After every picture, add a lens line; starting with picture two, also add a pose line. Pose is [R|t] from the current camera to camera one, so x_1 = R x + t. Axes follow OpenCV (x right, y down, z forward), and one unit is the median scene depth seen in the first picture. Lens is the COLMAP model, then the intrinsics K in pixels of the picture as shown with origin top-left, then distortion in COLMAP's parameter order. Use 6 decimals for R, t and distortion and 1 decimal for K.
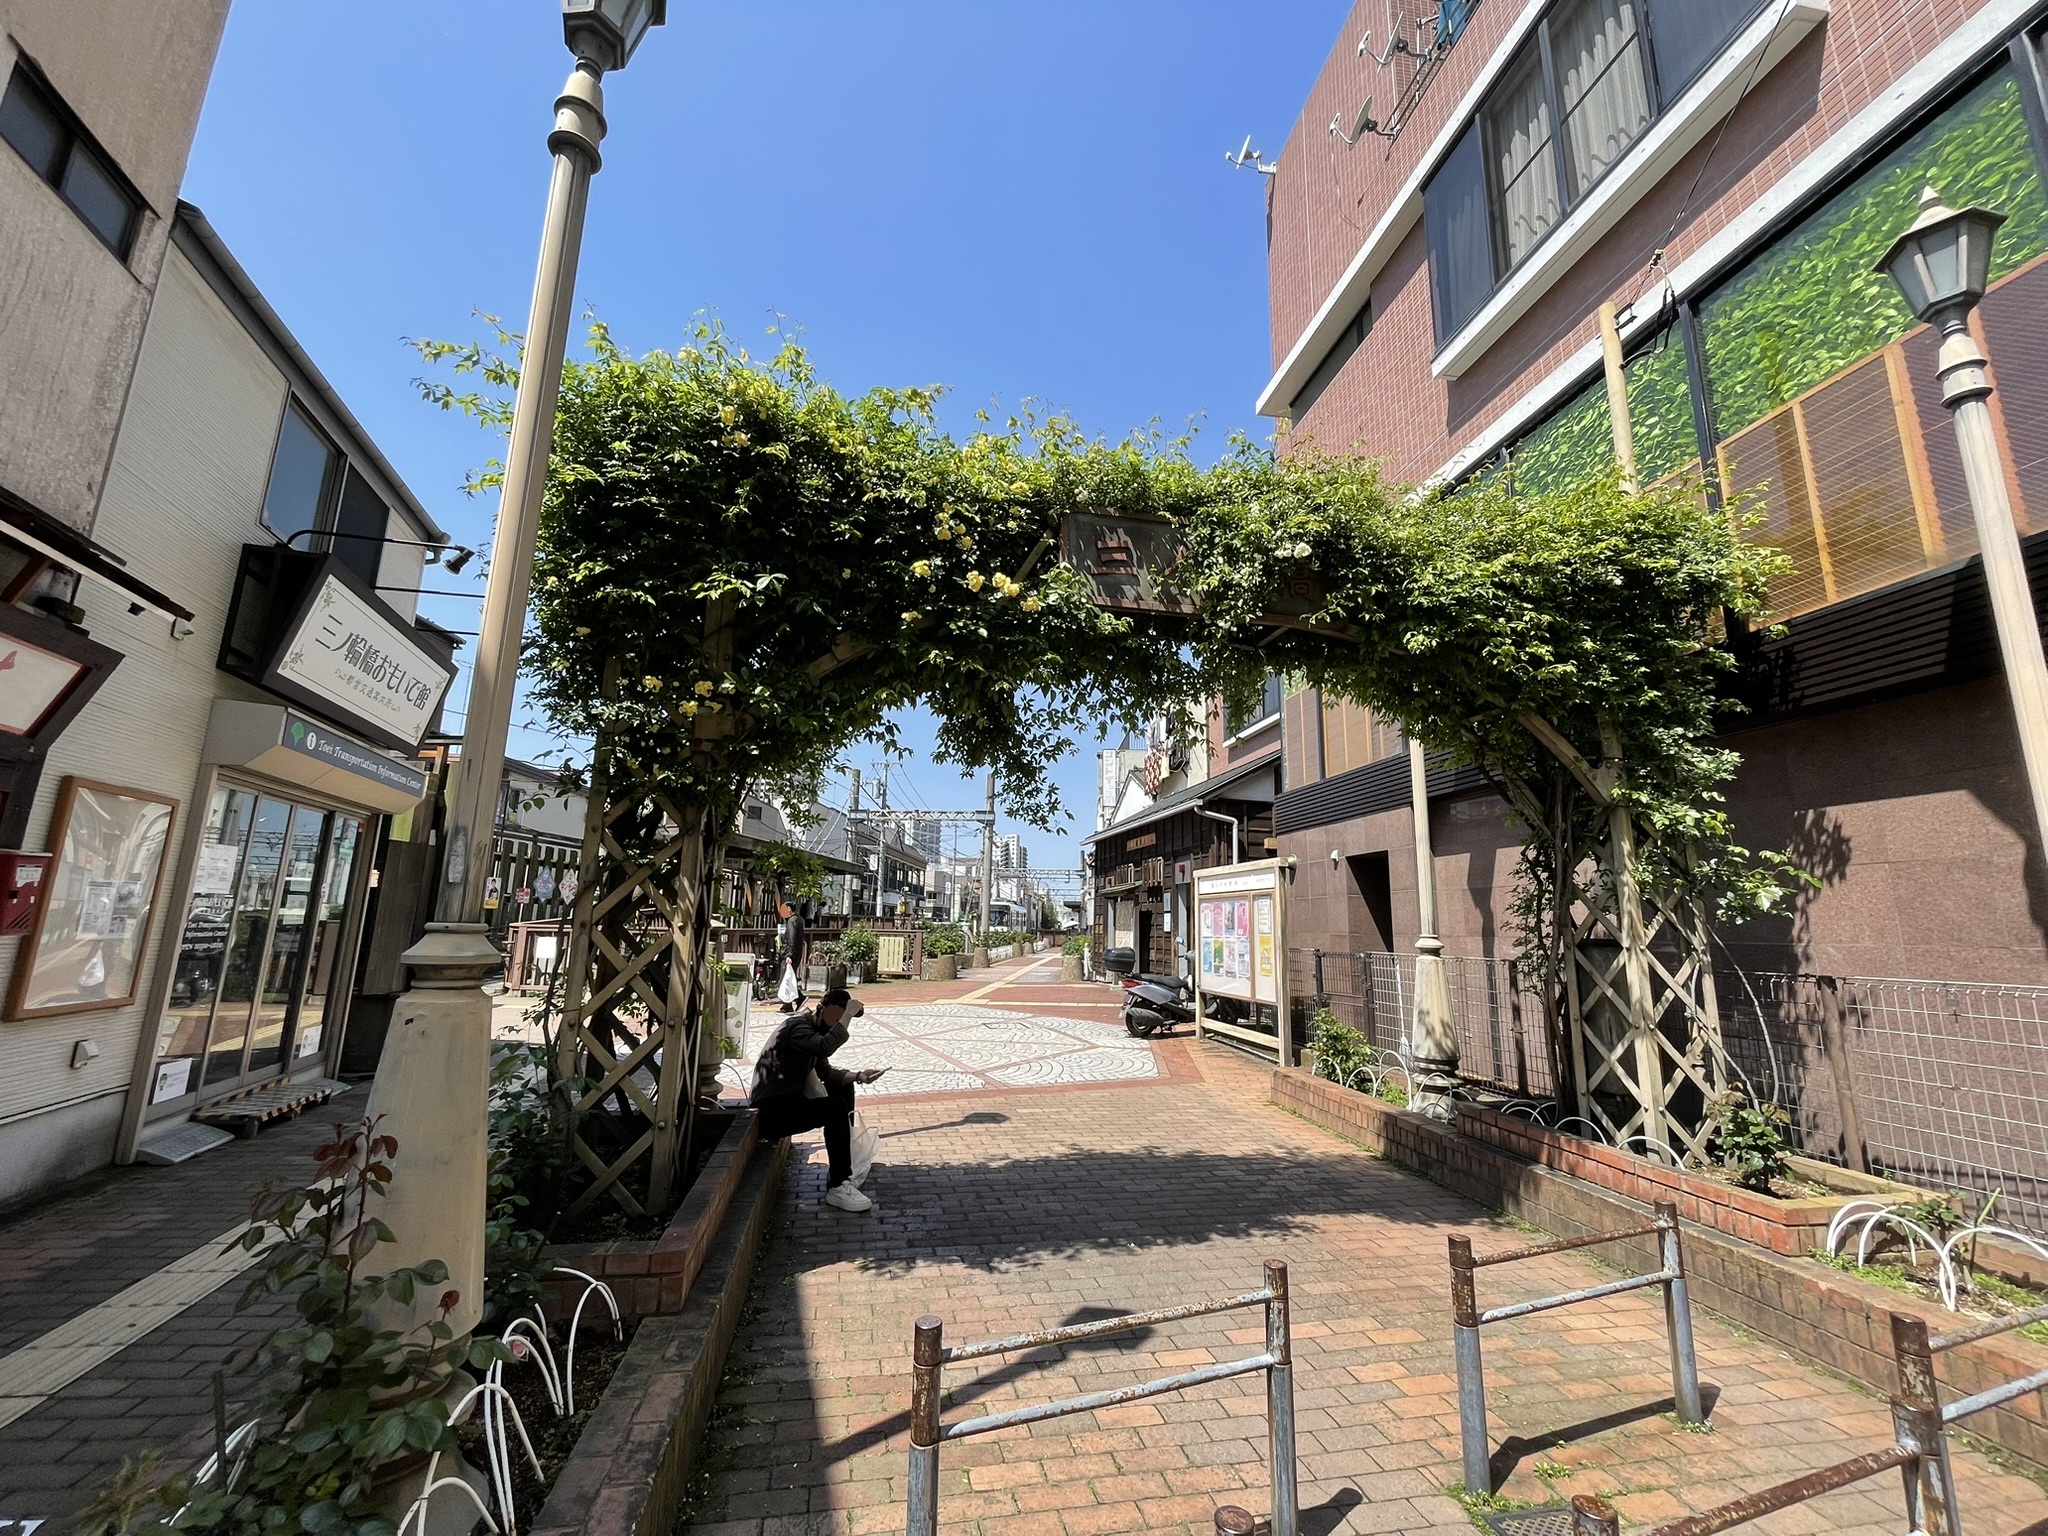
lens RADIAL K [[815.9, 0, 1024.0], [0, 815.9, 768.0], [0, 0, 1]] dist [-0.000836, -0.000074]
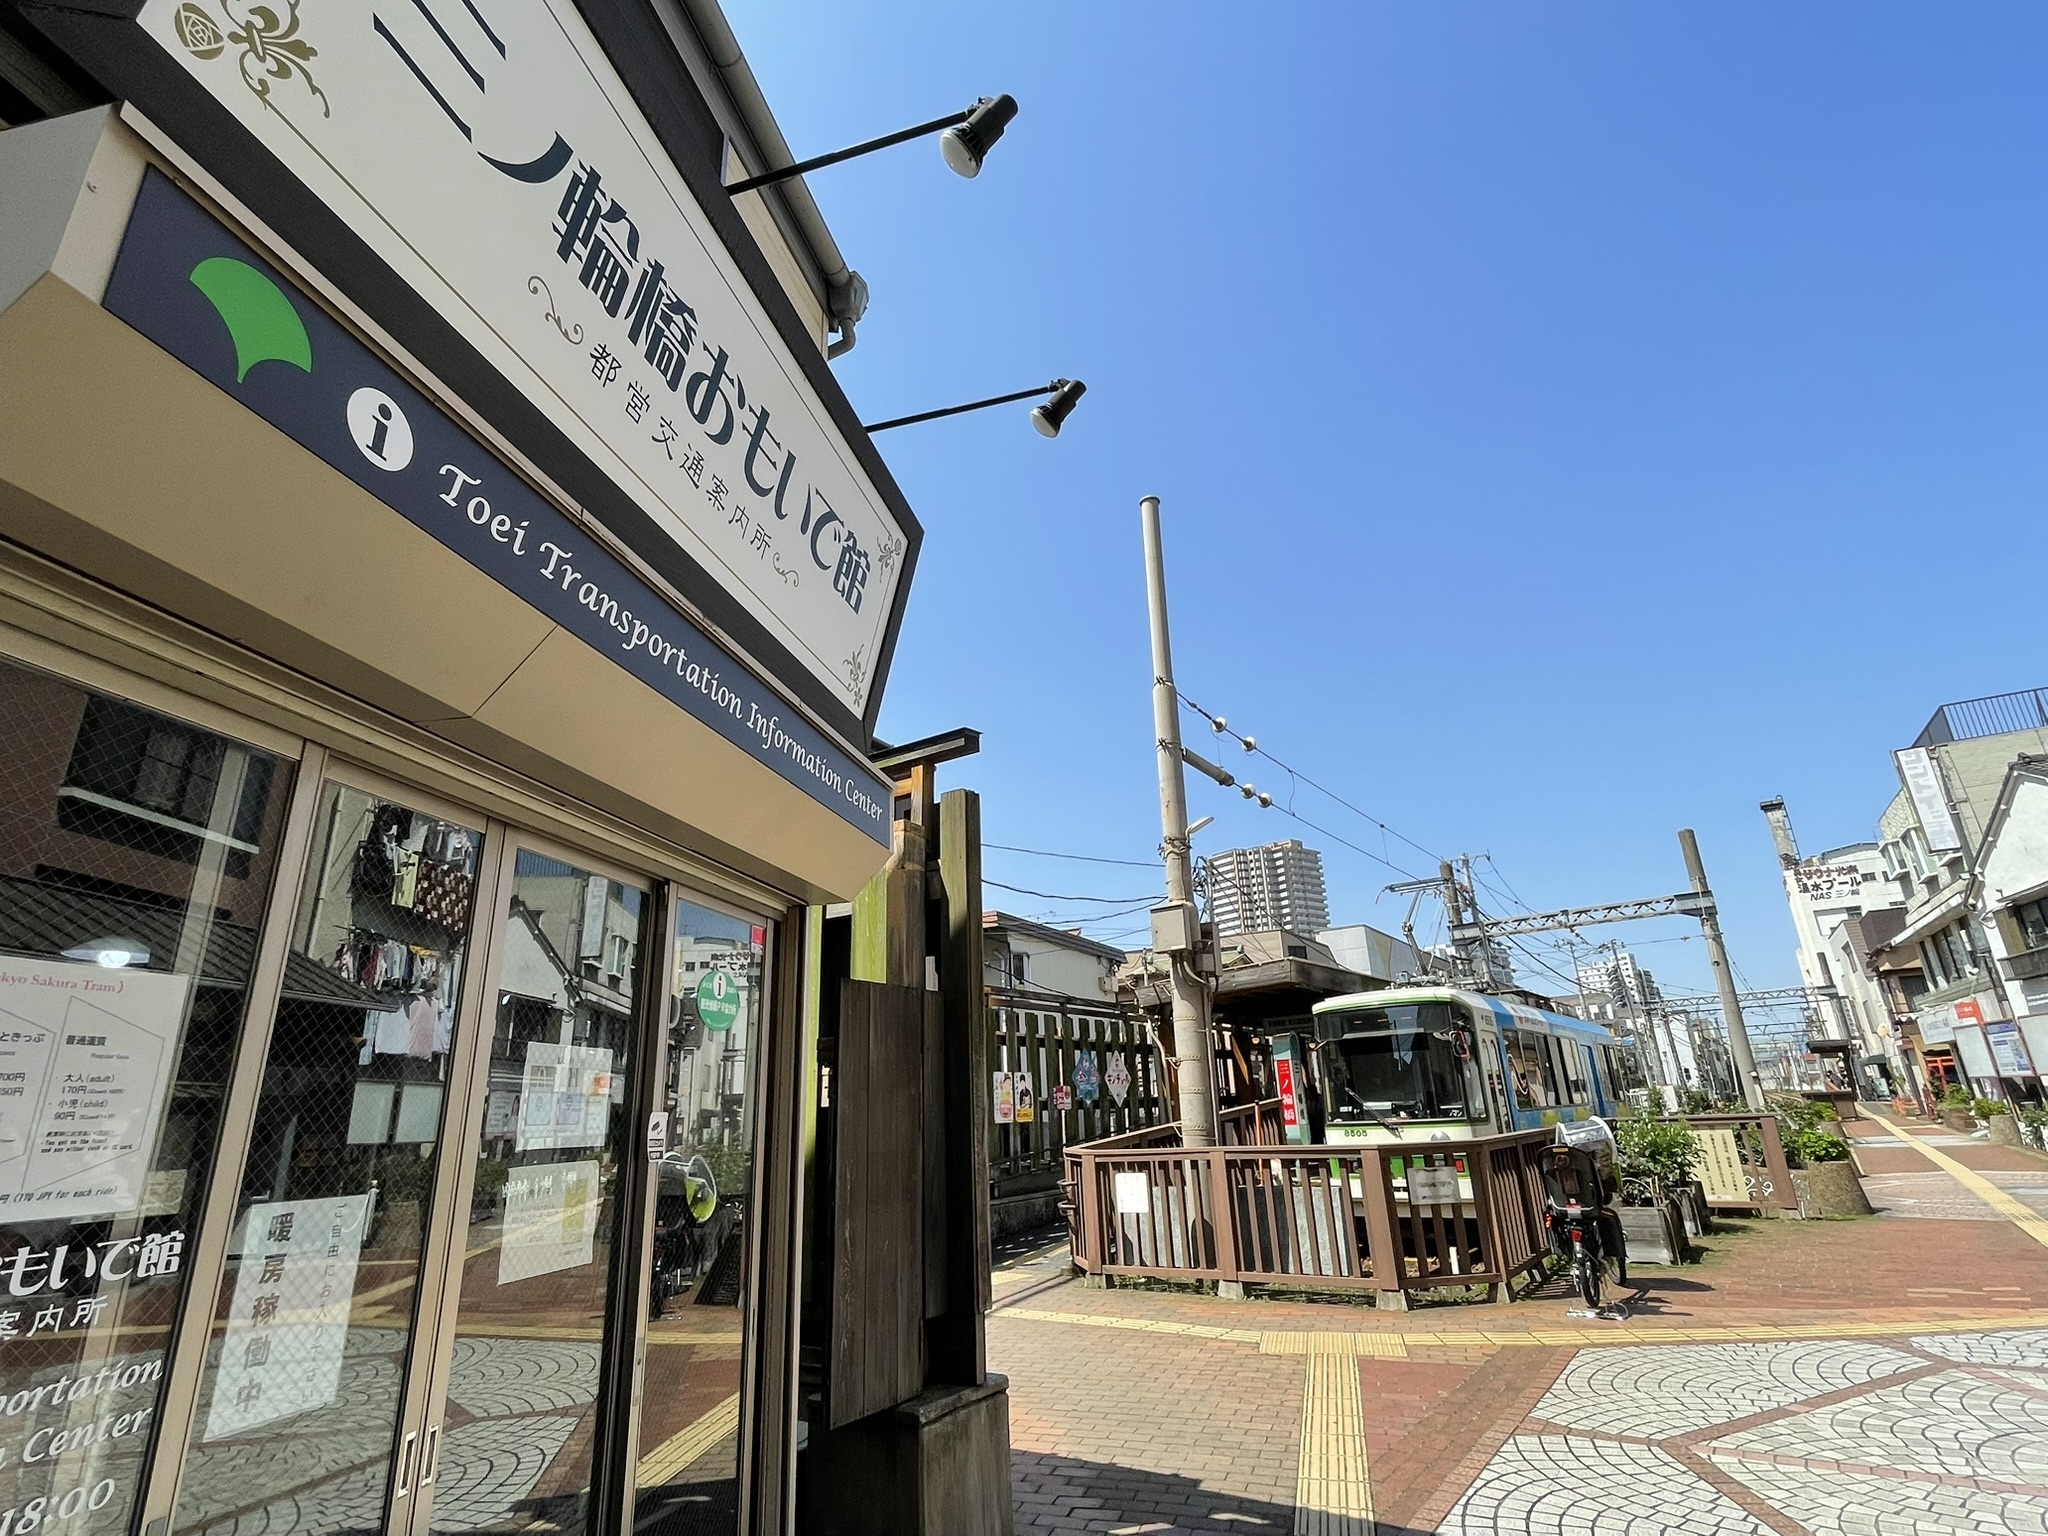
lens RADIAL K [[1018.6, 0, 1024.0], [0, 1018.6, 768.0], [0, 0, 1]] dist [0.010372, -0.000173]
pose [[0.848673, -0.226984, -0.477738, -0.194998], [0.161020, 0.971238, -0.175413, 0.039121], [0.503813, 0.071943, 0.860812, 0.268434]]
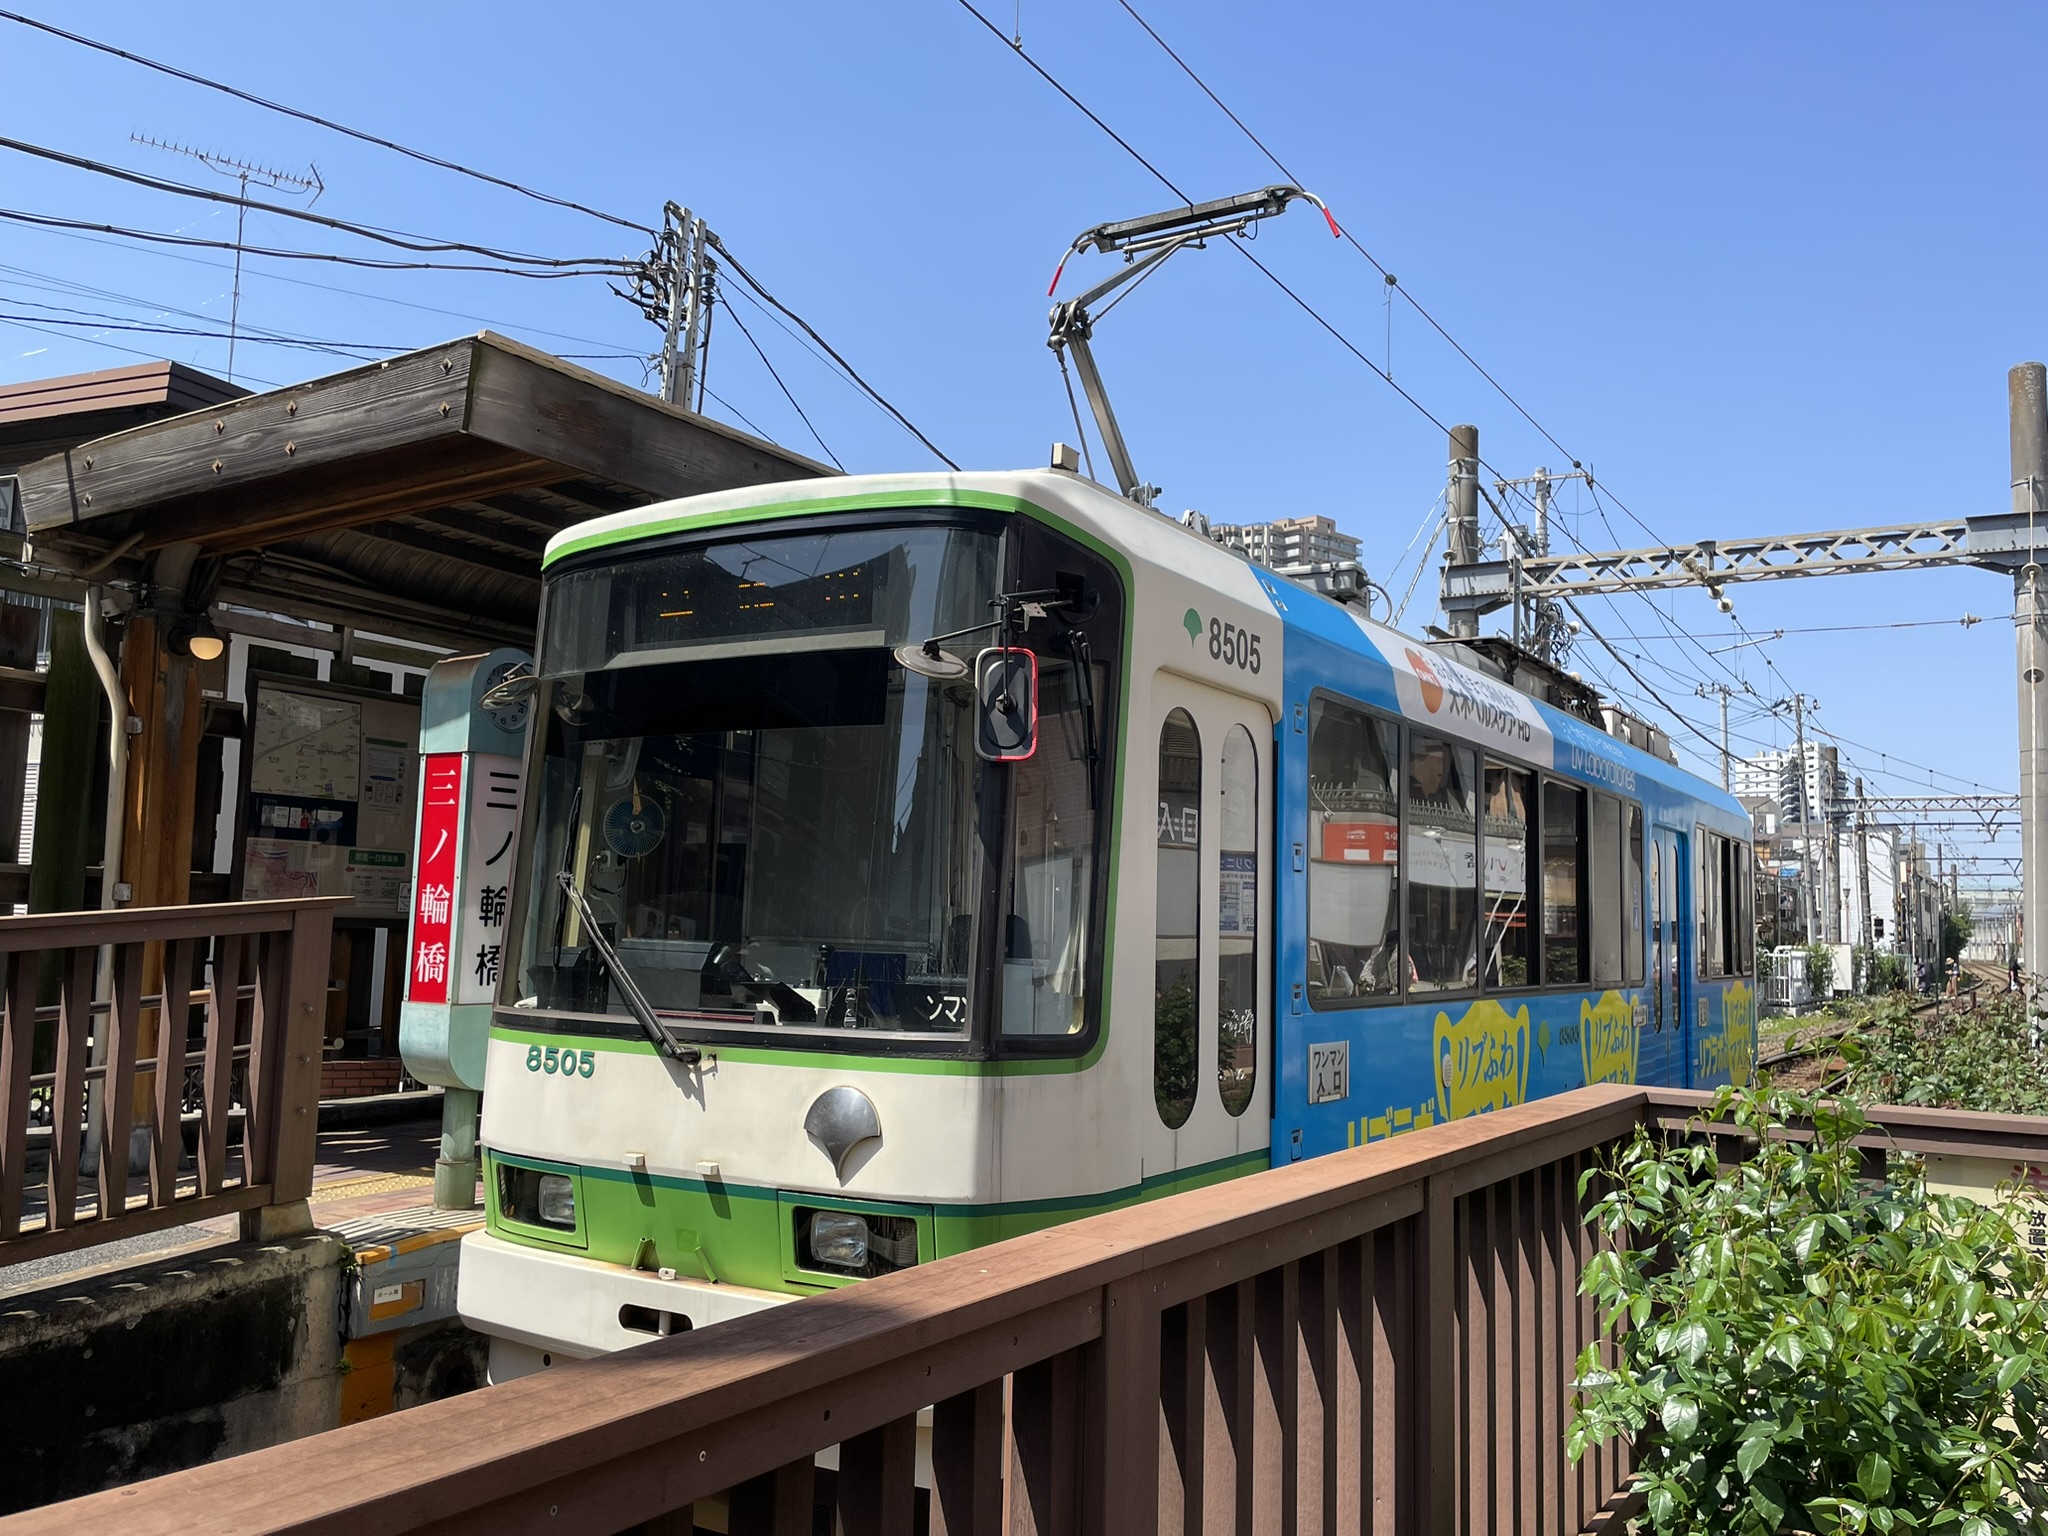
lens RADIAL K [[1596.6, 0, 1024.0], [0, 1596.6, 768.0], [0, 0, 1]] dist [0.039249, -0.001034]
pose [[0.889554, -0.044464, -0.454661, -0.218419], [0.080551, 0.994925, 0.060300, 0.173799], [0.449673, -0.090263, 0.888621, 0.991772]]
